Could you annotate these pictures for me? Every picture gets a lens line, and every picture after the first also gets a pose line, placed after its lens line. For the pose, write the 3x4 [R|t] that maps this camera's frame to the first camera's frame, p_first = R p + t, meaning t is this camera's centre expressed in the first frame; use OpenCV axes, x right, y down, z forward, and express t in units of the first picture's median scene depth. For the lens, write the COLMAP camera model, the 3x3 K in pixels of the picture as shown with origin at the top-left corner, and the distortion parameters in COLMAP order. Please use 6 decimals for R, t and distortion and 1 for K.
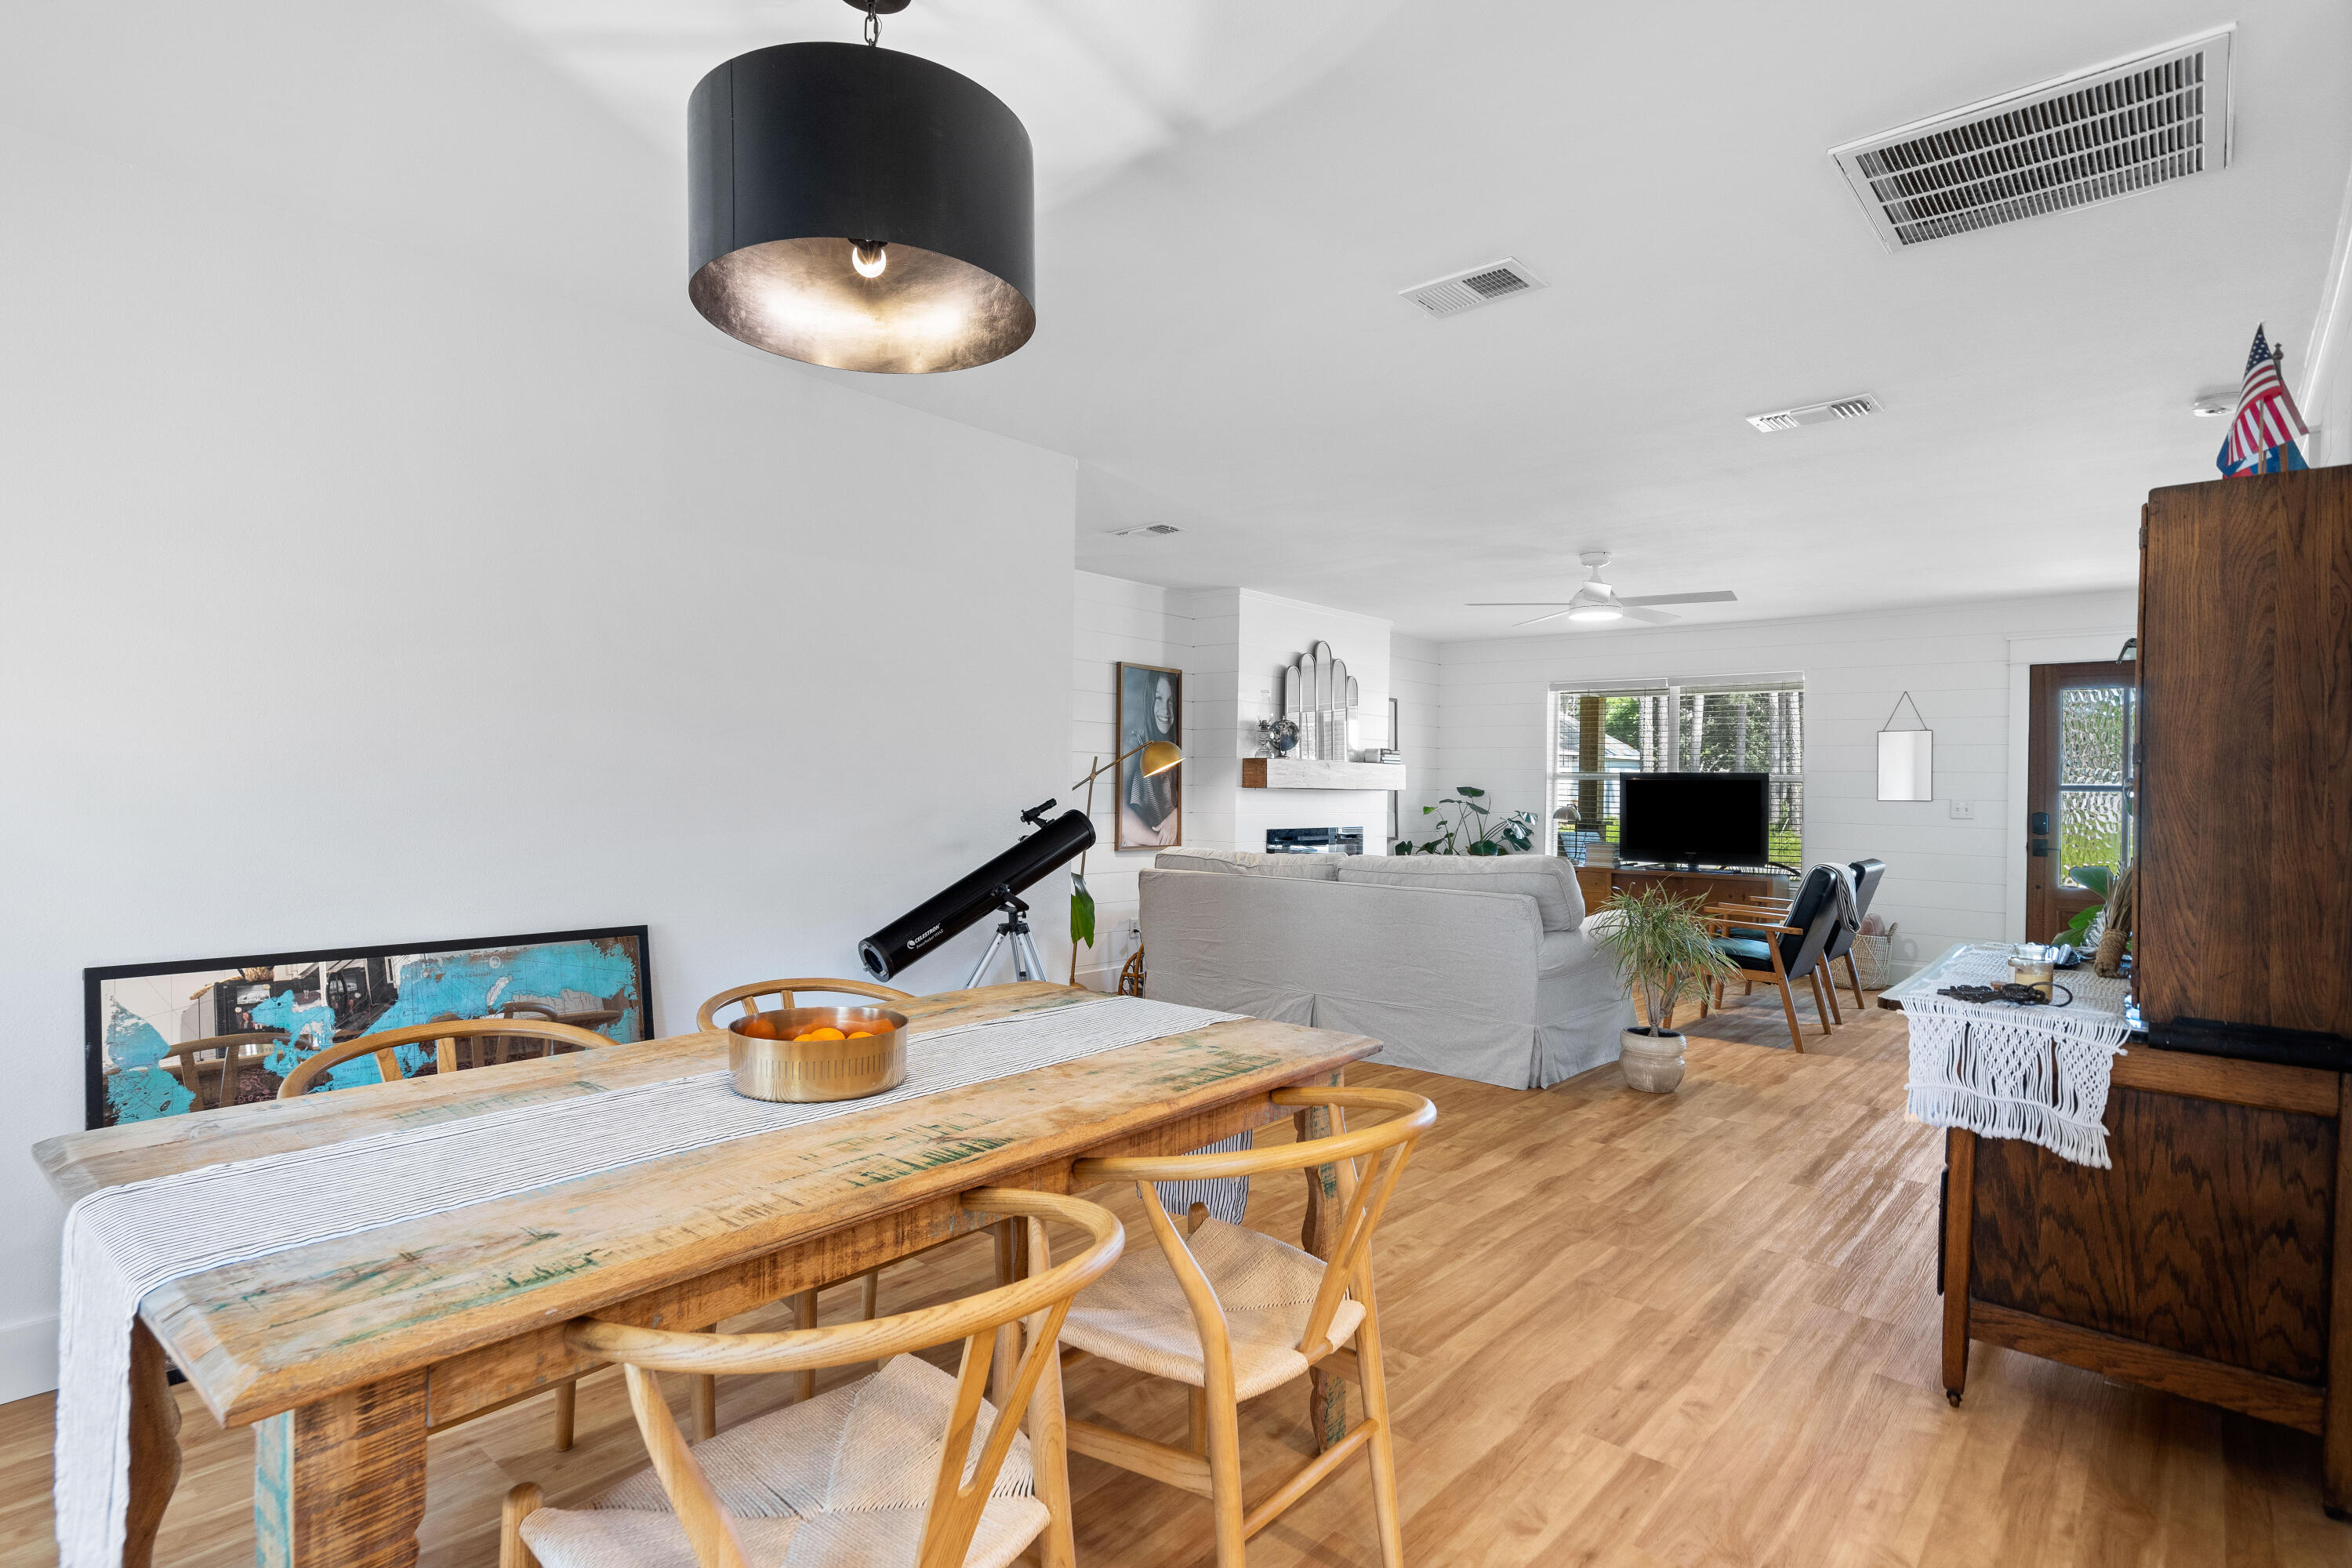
lens RADIAL K [[1163.9, 0, 1128.9], [0, 1163.9, 785.6], [0, 0, 1]] dist [0.002227, 0.000321]
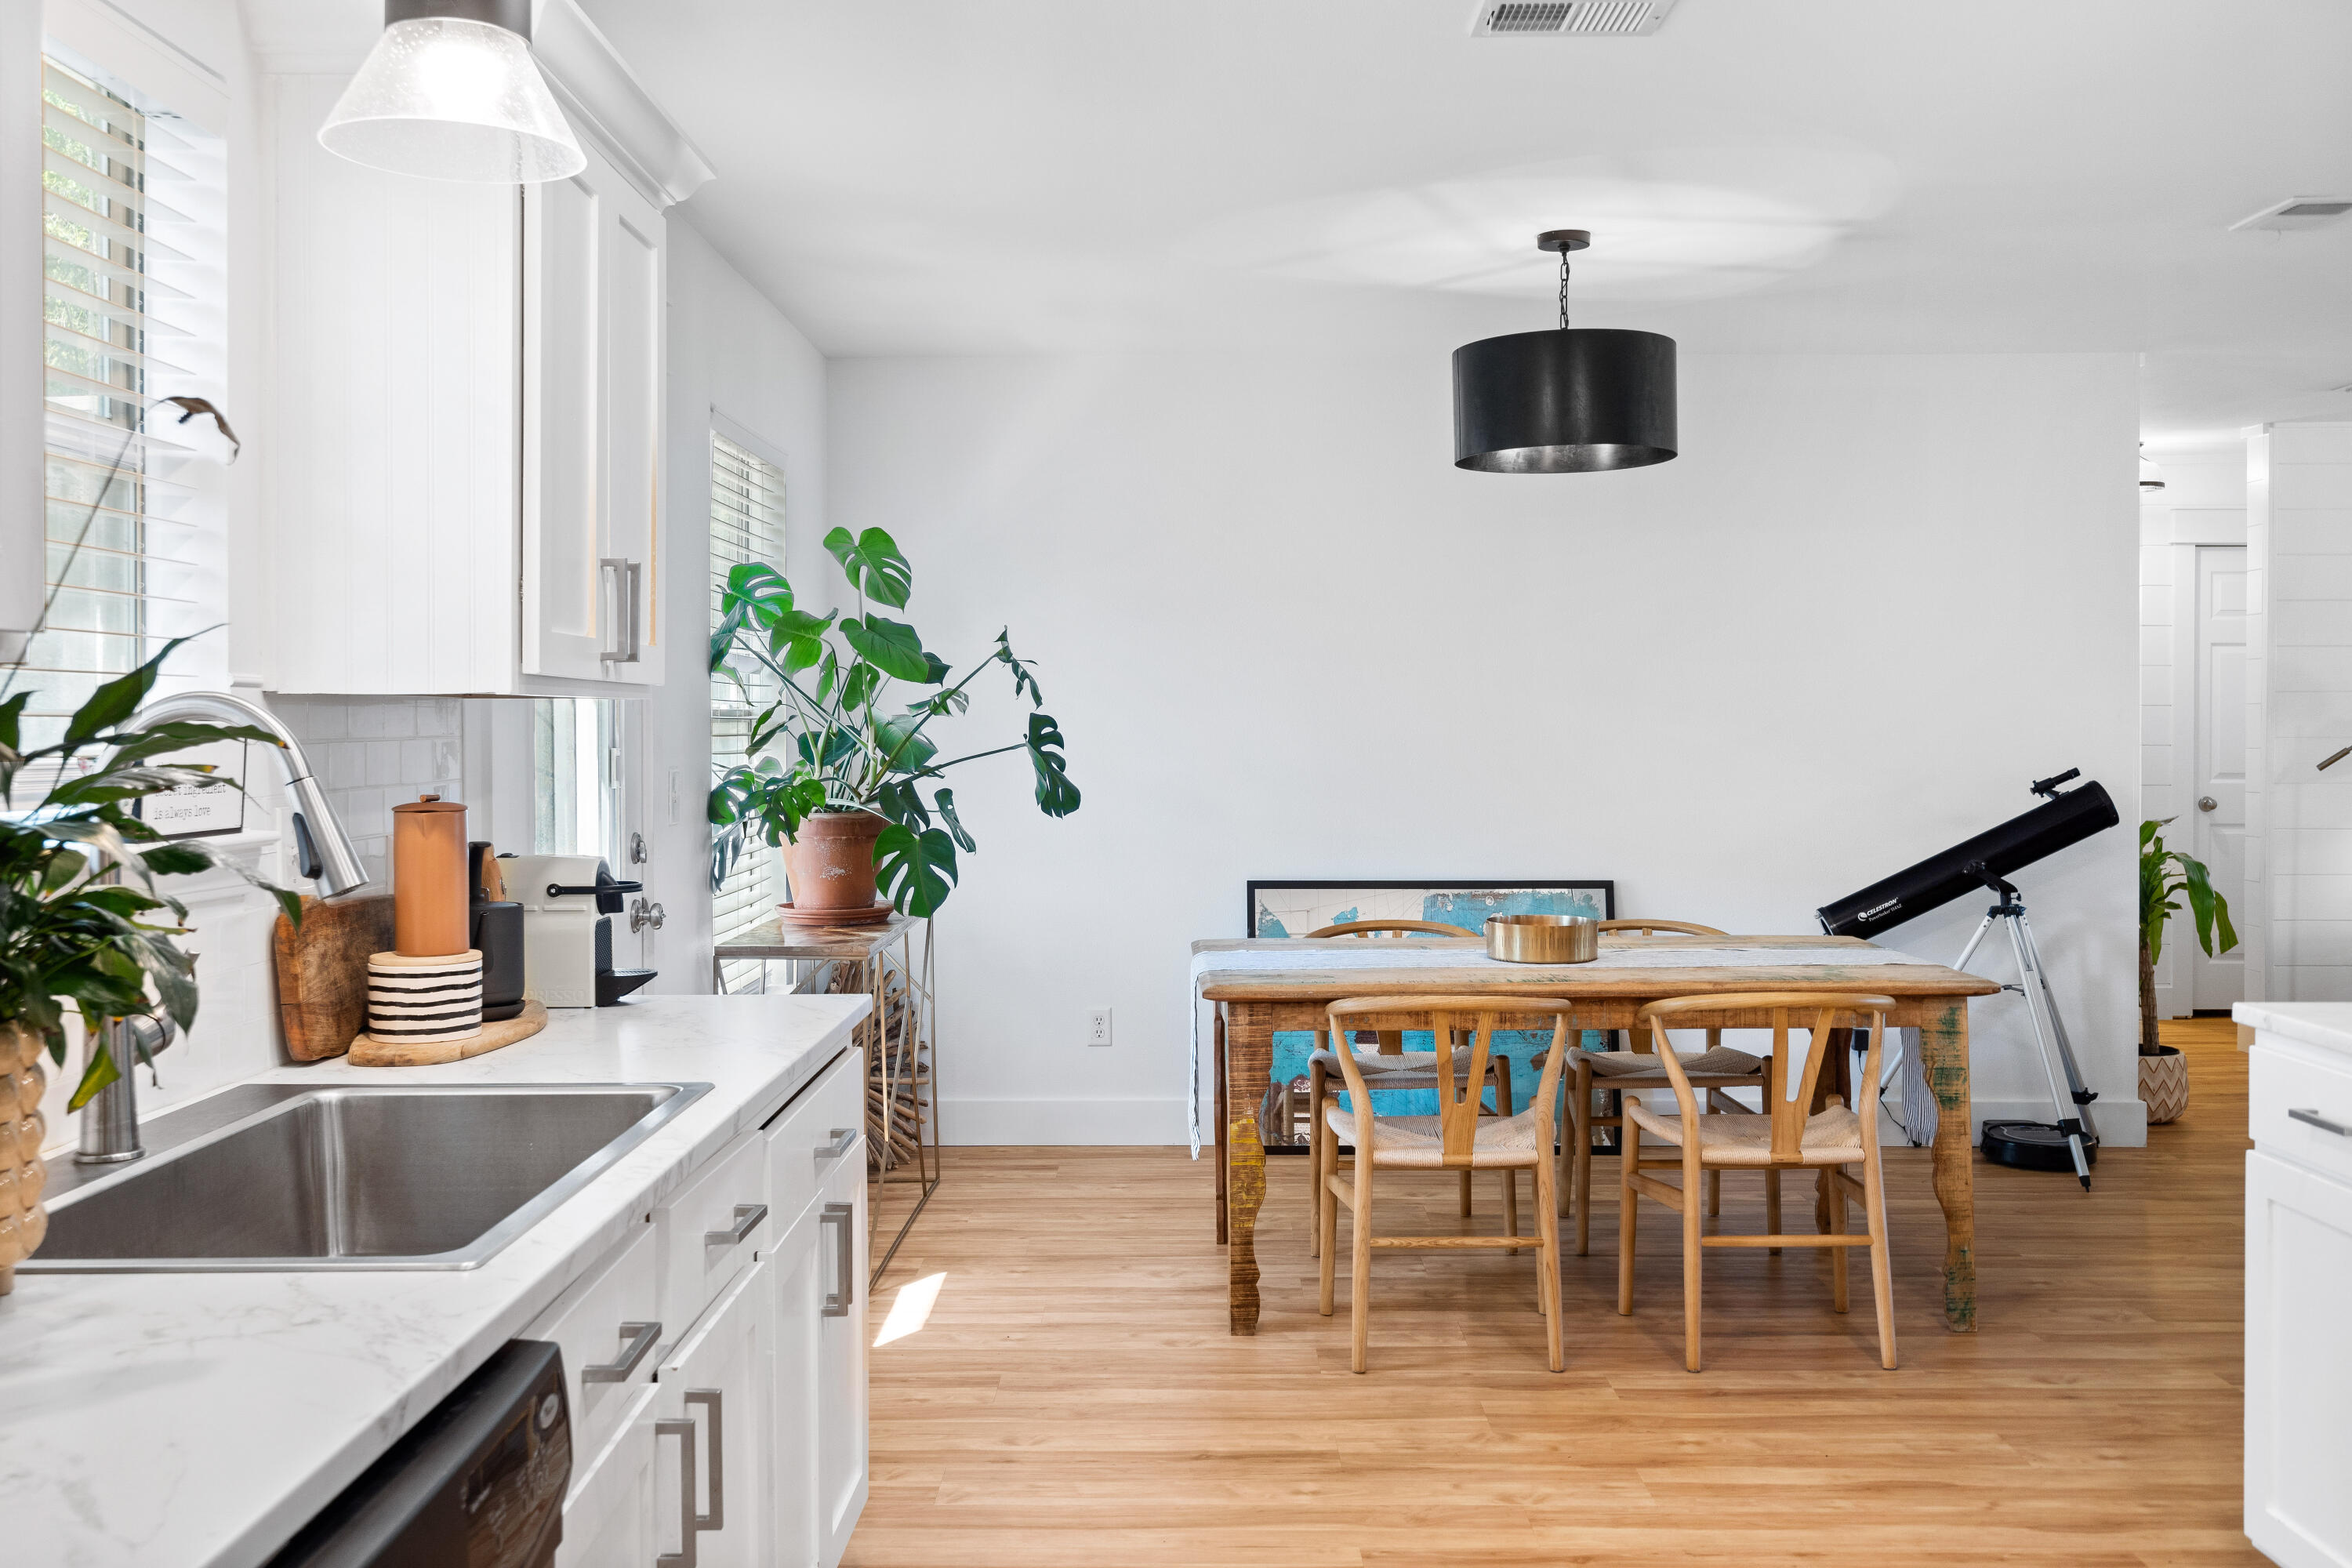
lens RADIAL K [[2139.4, 0, 1176.0], [0, 2139.4, 784.0], [0, 0, 1]] dist [0.128208, 0.000567]
pose [[0.657973, 0.005995, -0.753017, 1.219742], [0.016208, 0.999624, 0.022121, -0.039538], [0.752867, -0.026760, 0.657629, -0.972256]]
